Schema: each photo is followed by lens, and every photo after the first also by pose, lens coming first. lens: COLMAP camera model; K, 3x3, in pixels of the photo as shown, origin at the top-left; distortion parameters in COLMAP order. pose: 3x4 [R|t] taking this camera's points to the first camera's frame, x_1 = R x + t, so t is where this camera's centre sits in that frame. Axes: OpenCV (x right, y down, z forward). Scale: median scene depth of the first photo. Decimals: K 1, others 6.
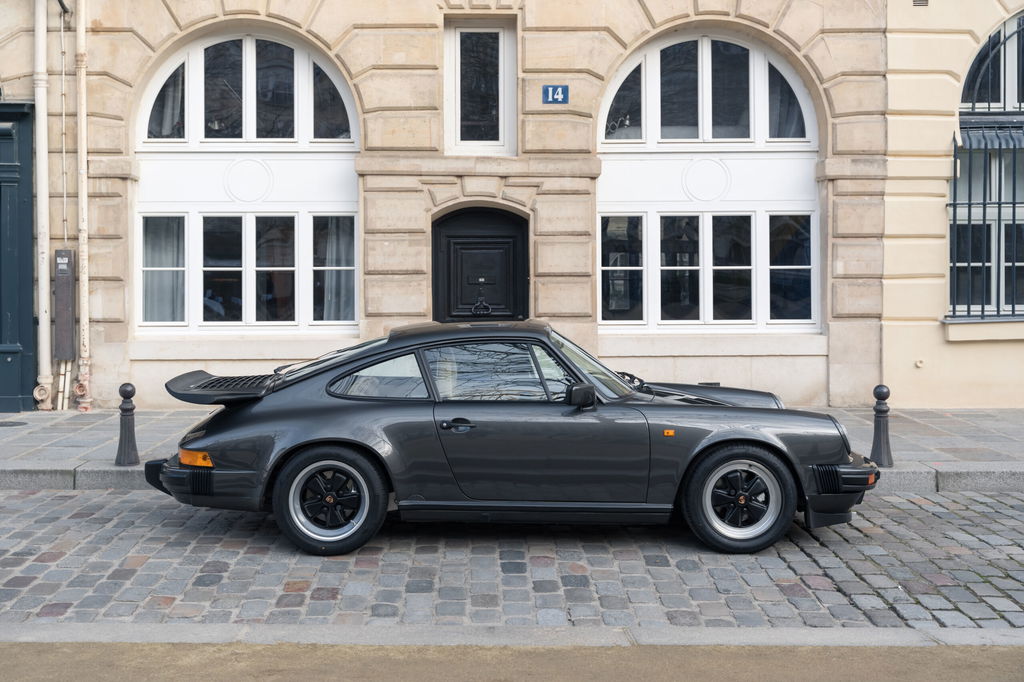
lens RADIAL K [[1133.1, 0, 468.0], [0, 1133.1, 328.0], [0, 0, 1]] dist [0.005676, 0.000000]
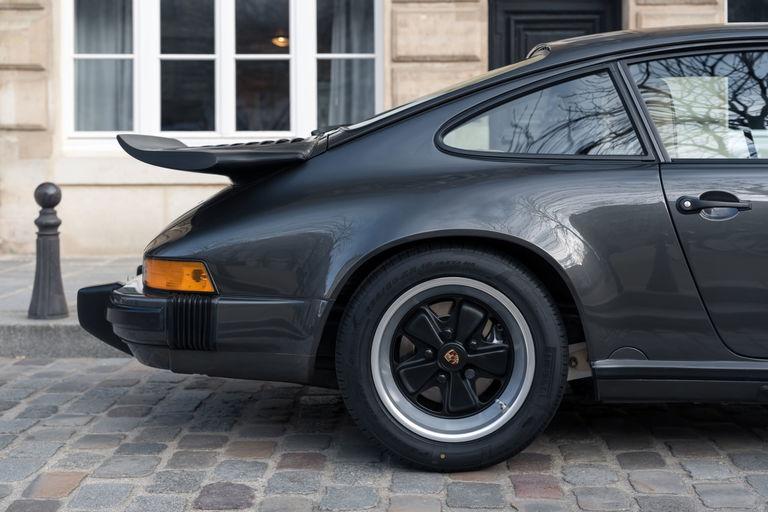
lens RADIAL K [[1202.5, 0, 403.5], [0, 1202.5, 219.3], [0, 0, 1]] dist [0.022943, 0.000000]
pose [[0.999914, -0.002162, -0.012906, -0.116912], [0.002138, 0.999996, -0.001864, 0.079260], [0.012910, 0.001836, 0.999915, 0.409935]]
